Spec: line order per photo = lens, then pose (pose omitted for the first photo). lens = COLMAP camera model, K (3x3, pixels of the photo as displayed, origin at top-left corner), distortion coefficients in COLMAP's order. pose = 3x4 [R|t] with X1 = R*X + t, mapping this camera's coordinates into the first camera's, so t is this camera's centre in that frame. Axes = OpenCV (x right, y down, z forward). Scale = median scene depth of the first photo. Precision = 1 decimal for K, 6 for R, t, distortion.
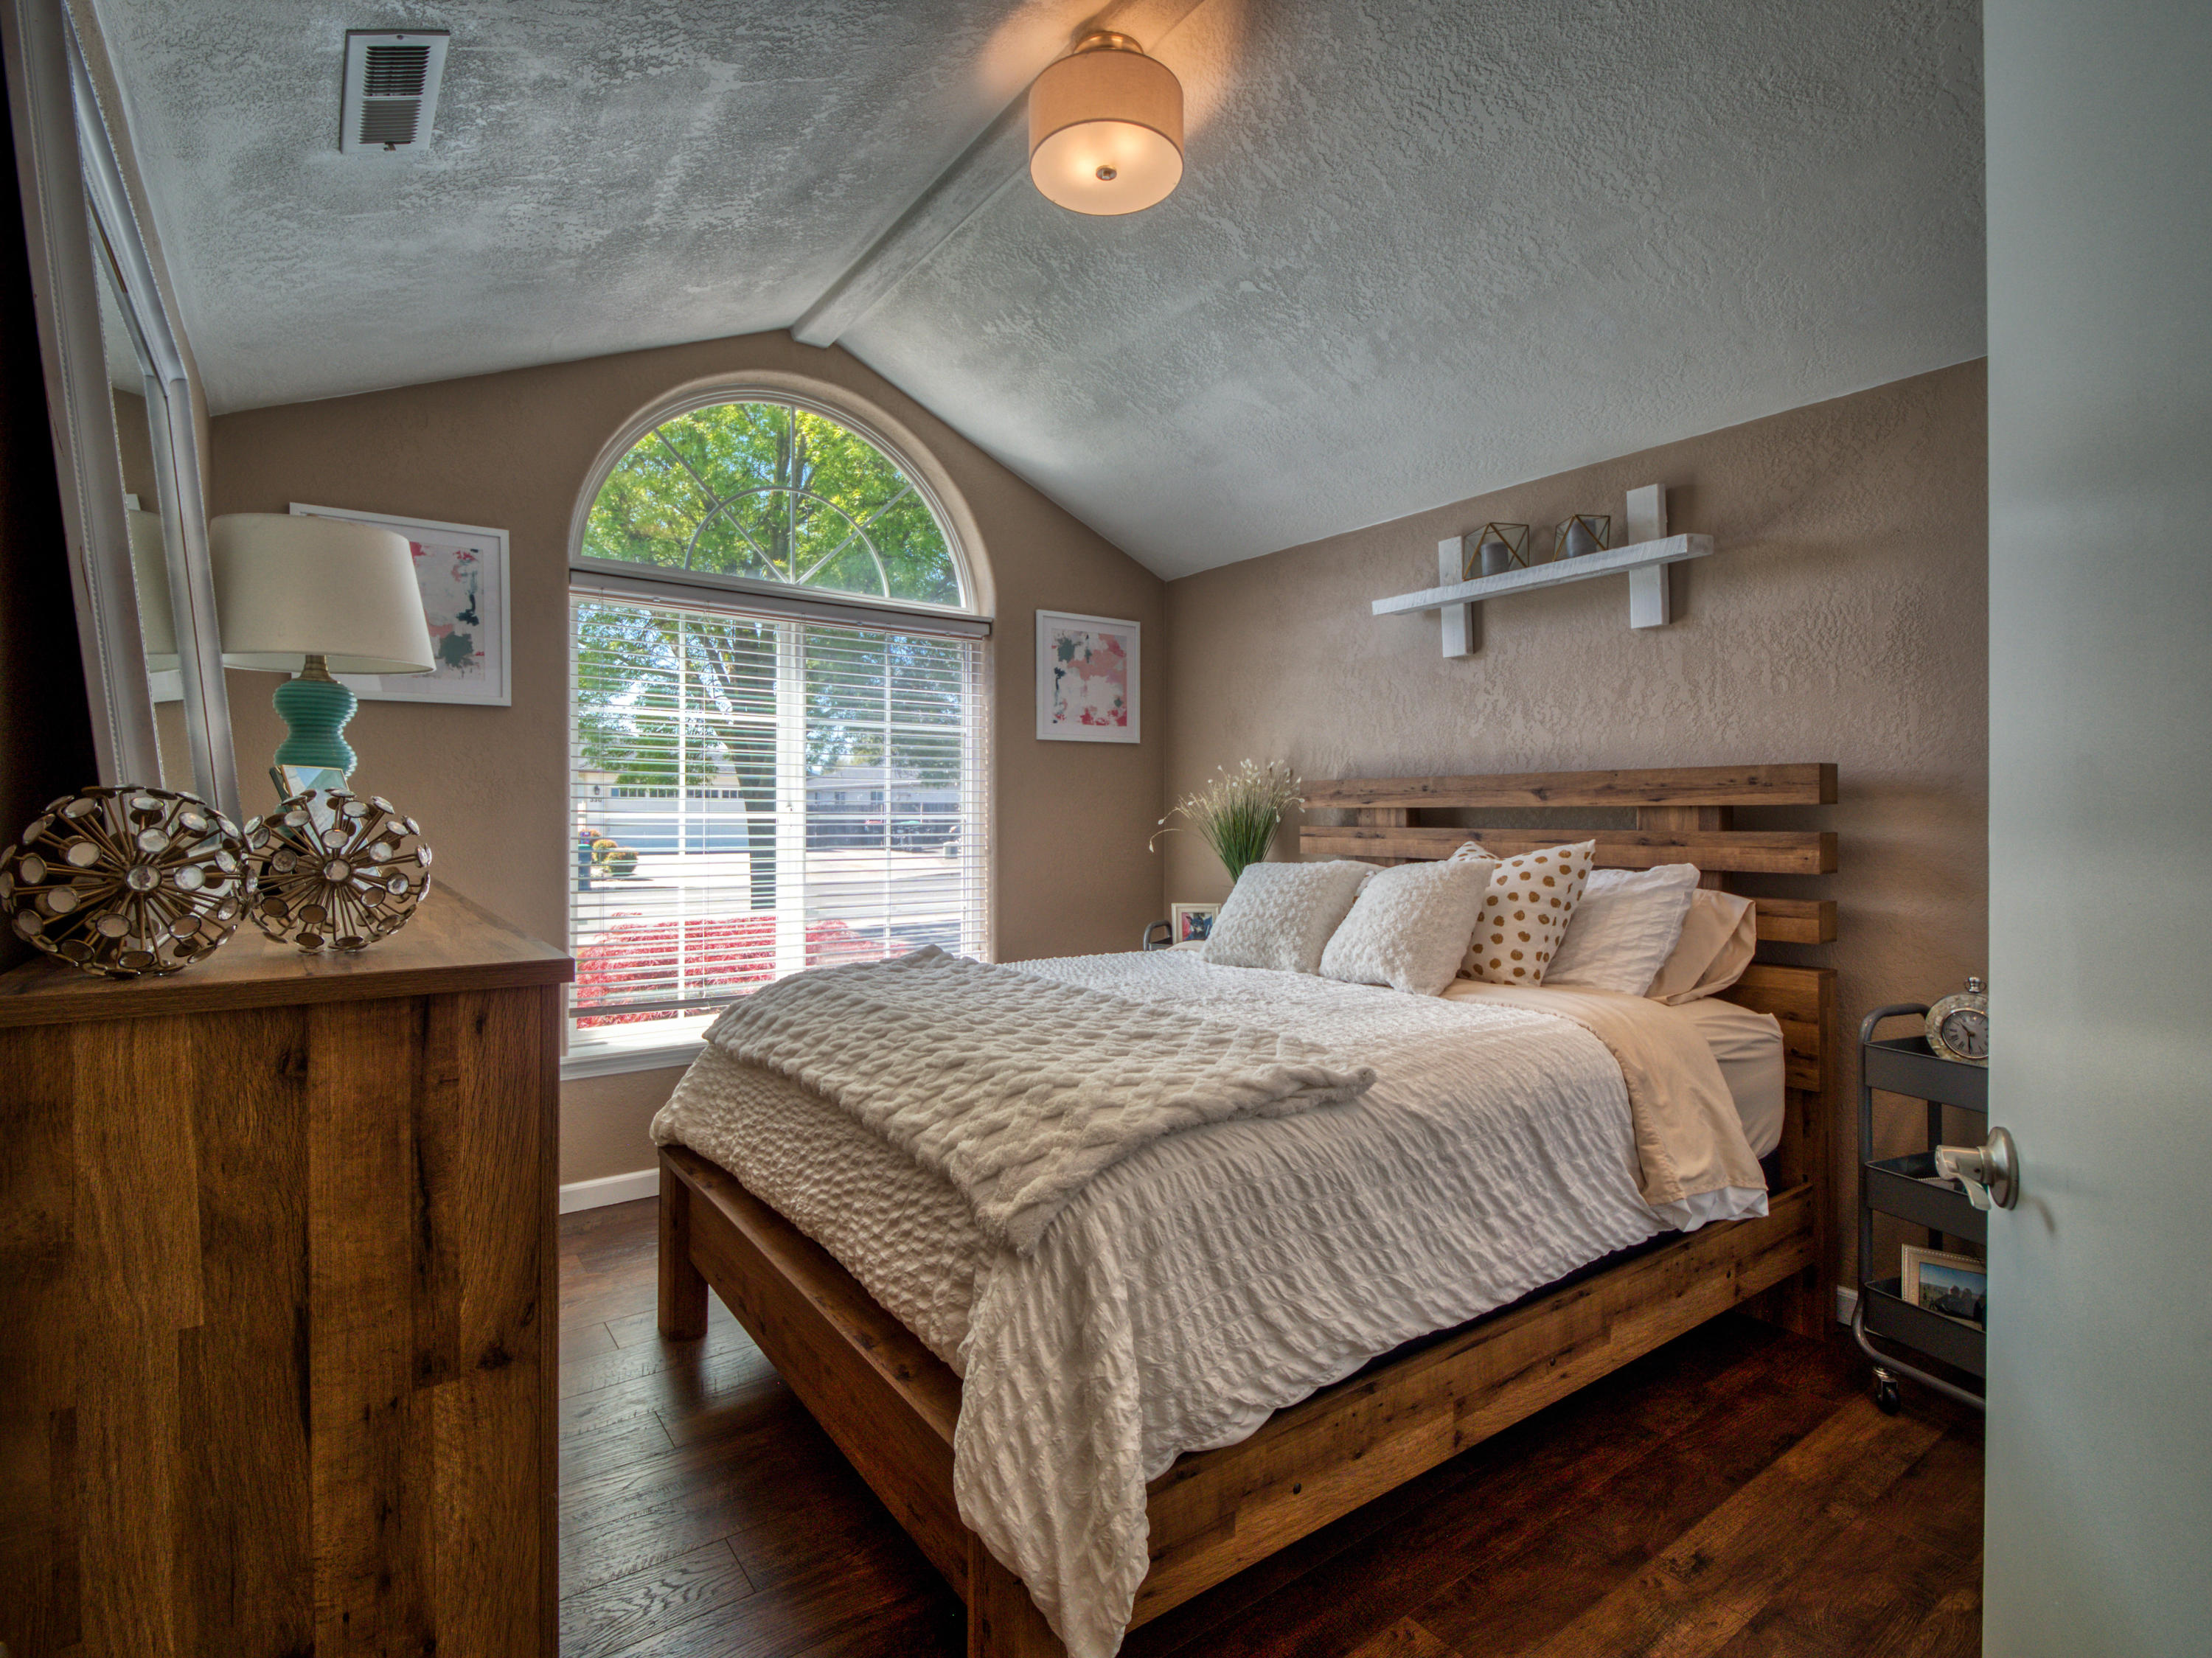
lens RADIAL K [[1064.2, 0, 1087.1], [0, 1064.2, 795.3], [0, 0, 1]] dist [0.009871, -0.016451]
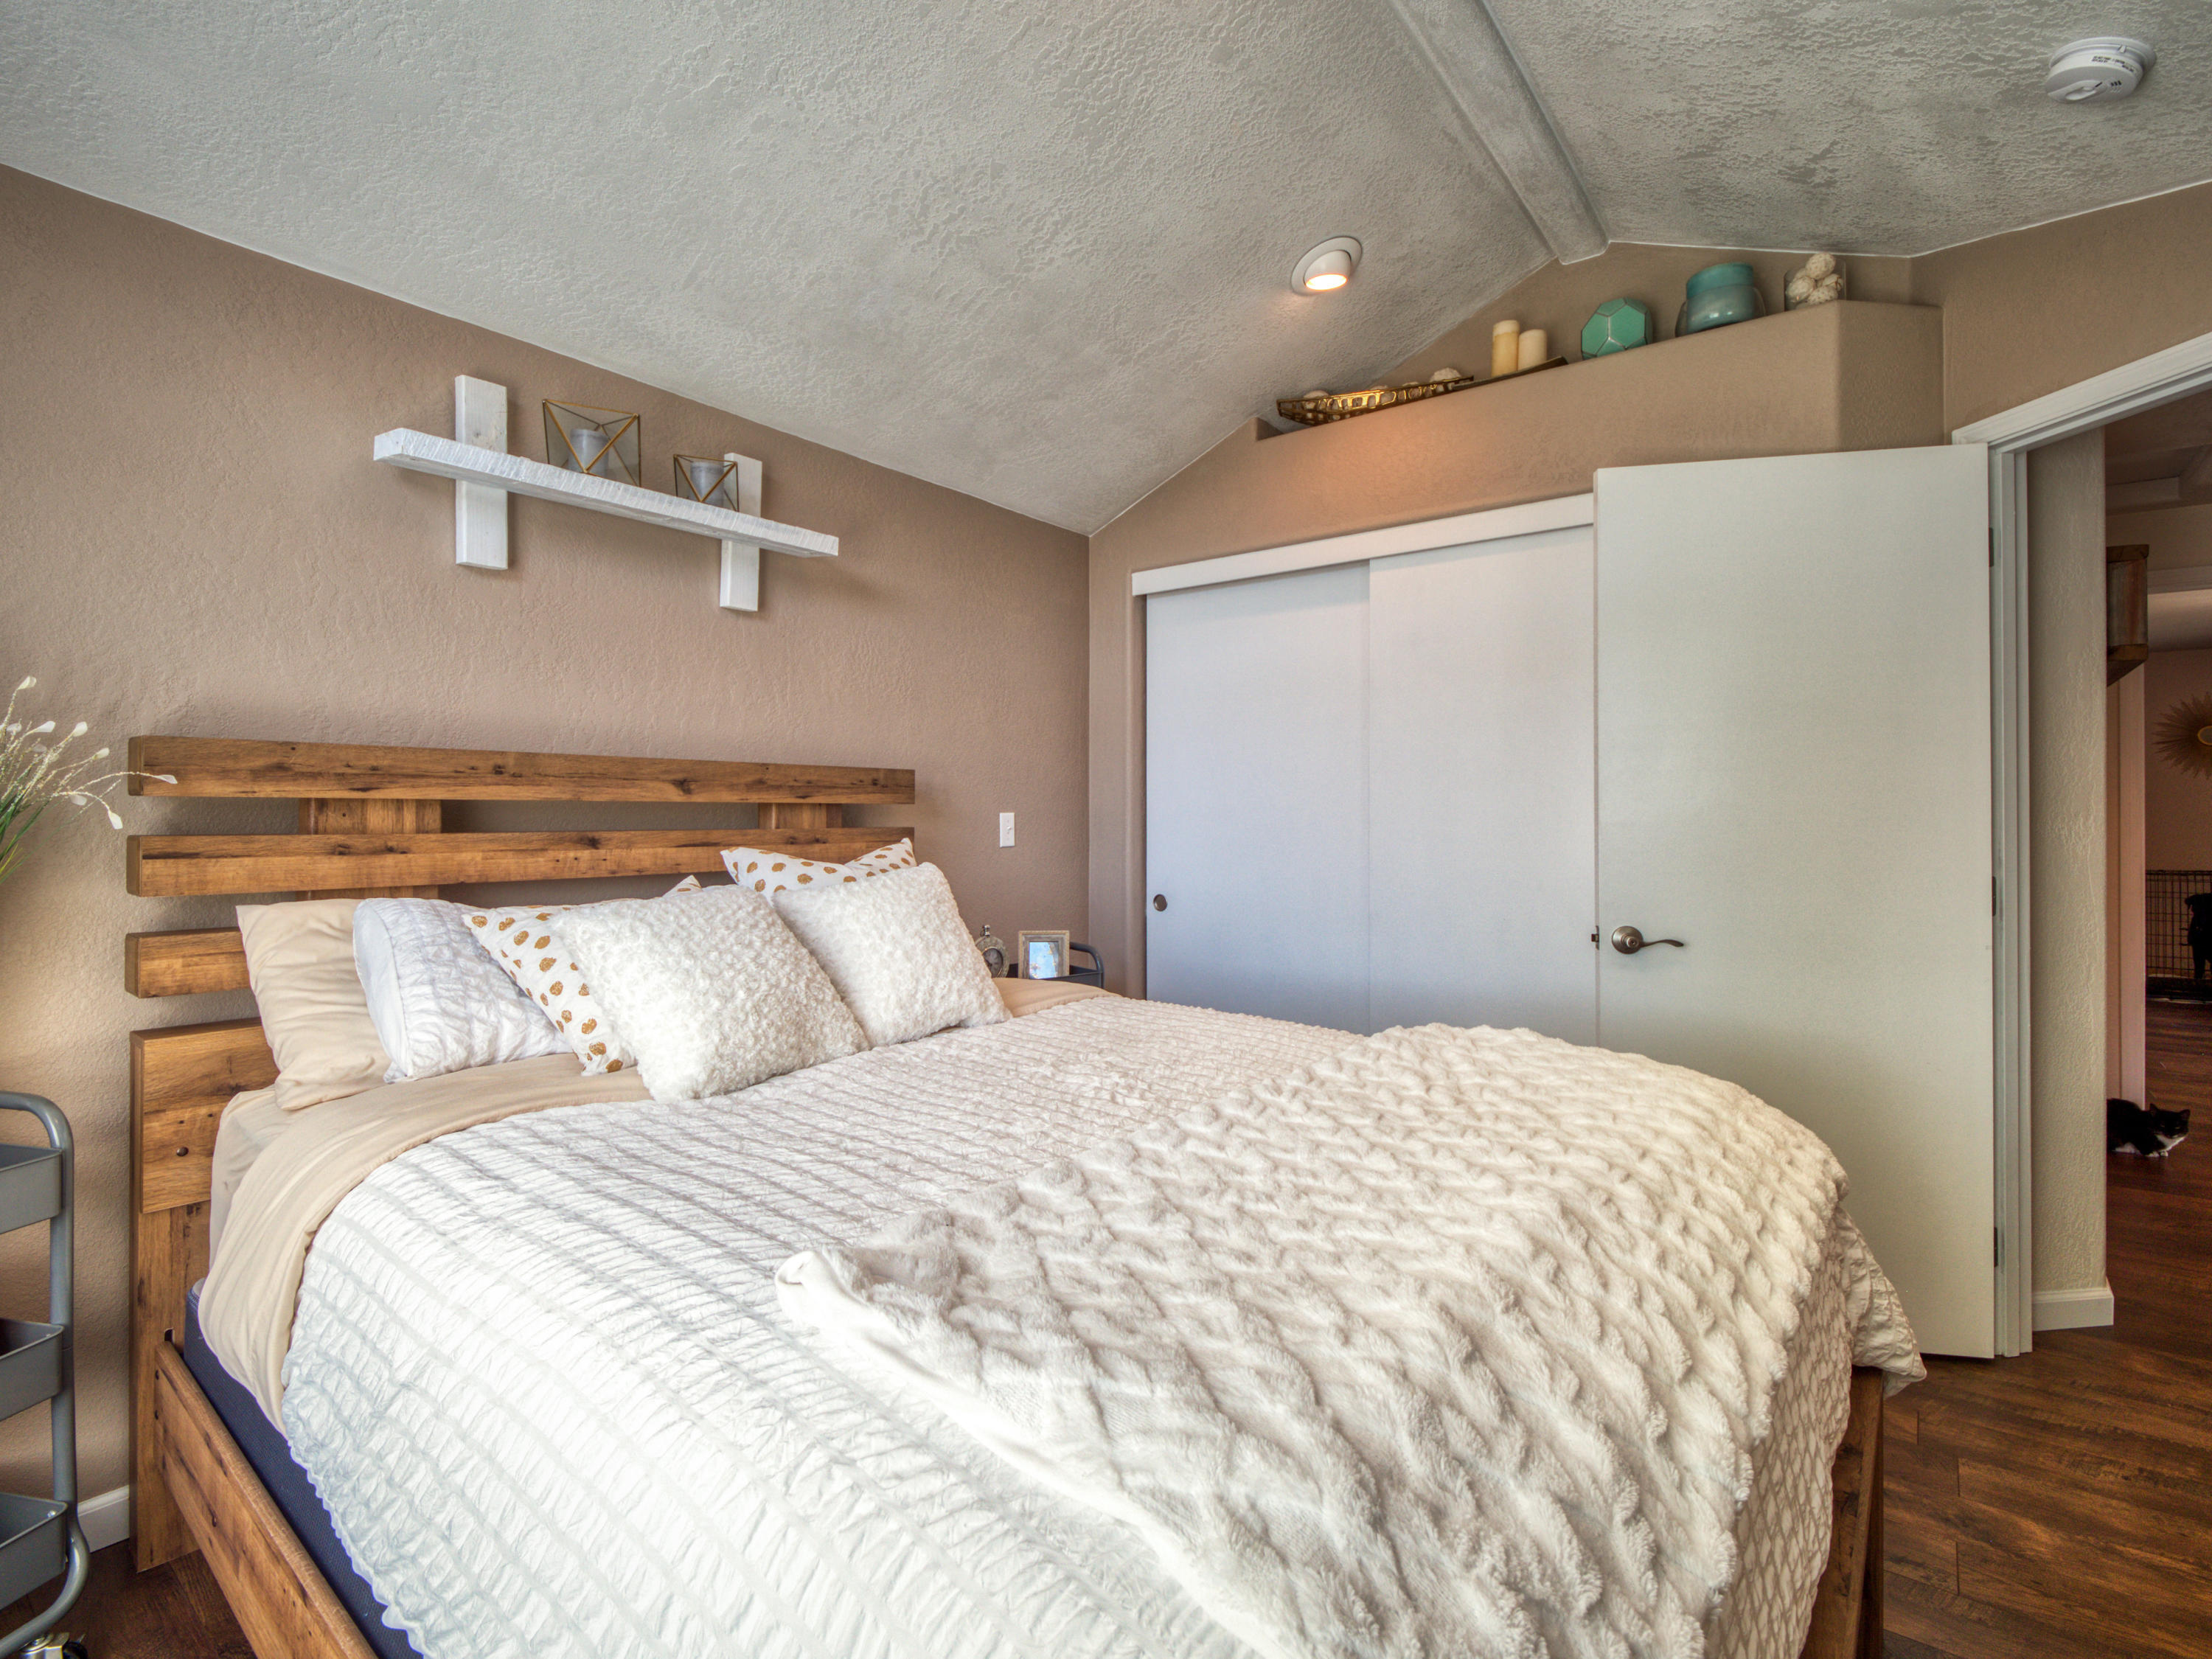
lens RADIAL K [[1064.3, 0, 1087.1], [0, 1064.3, 795.8], [0, 0, 1]] dist [0.009871, -0.016451]
pose [[-0.286489, 0.018510, 0.957905, -0.420446], [-0.014811, 0.999608, -0.023746, 0.020247], [-0.957969, -0.020990, -0.286103, 0.932833]]
